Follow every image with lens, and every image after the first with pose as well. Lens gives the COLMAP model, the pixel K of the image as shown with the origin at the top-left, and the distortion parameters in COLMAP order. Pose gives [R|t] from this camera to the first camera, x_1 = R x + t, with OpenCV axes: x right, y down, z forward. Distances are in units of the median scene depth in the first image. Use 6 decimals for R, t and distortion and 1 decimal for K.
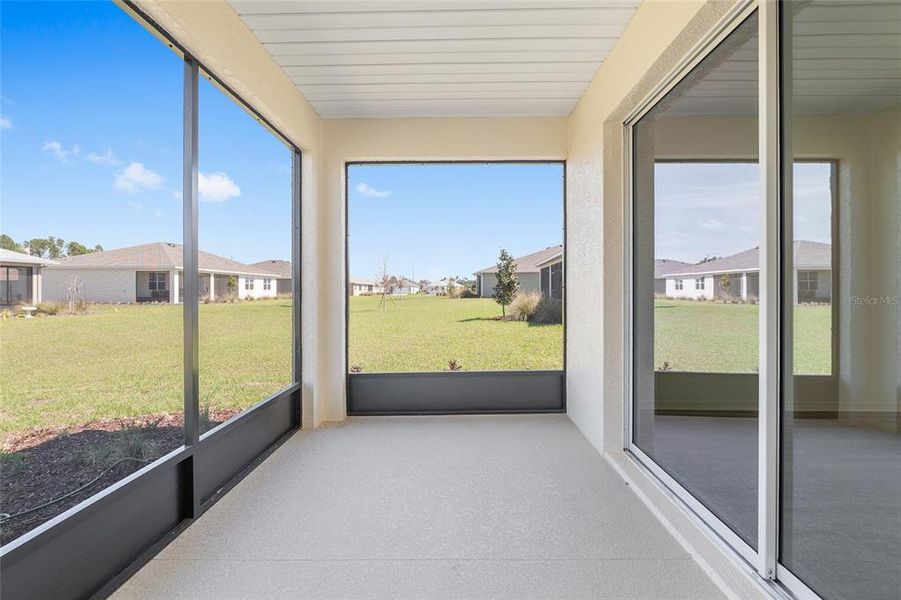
lens RADIAL K [[368.2, 0, 450.8], [0, 368.2, 289.8], [0, 0, 1]] dist [-0.000459, -0.000110]
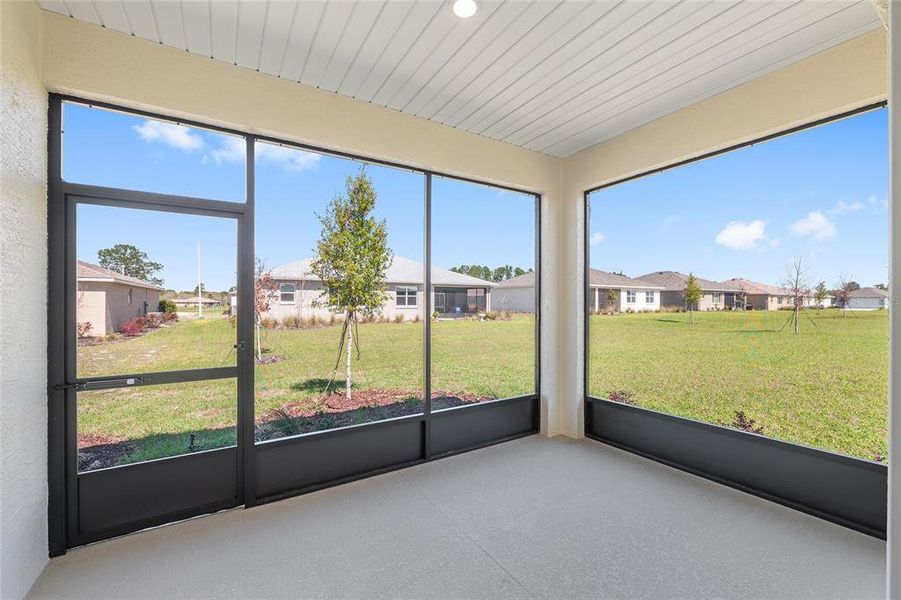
lens RADIAL K [[377.7, 0, 456.6], [0, 377.7, 301.0], [0, 0, 1]] dist [0.000365, -0.000121]
pose [[0.549278, 0.002859, -0.835635, 0.106303], [-0.001632, 0.999996, 0.002349, -0.010539], [0.835638, 0.000074, 0.549280, 0.030350]]
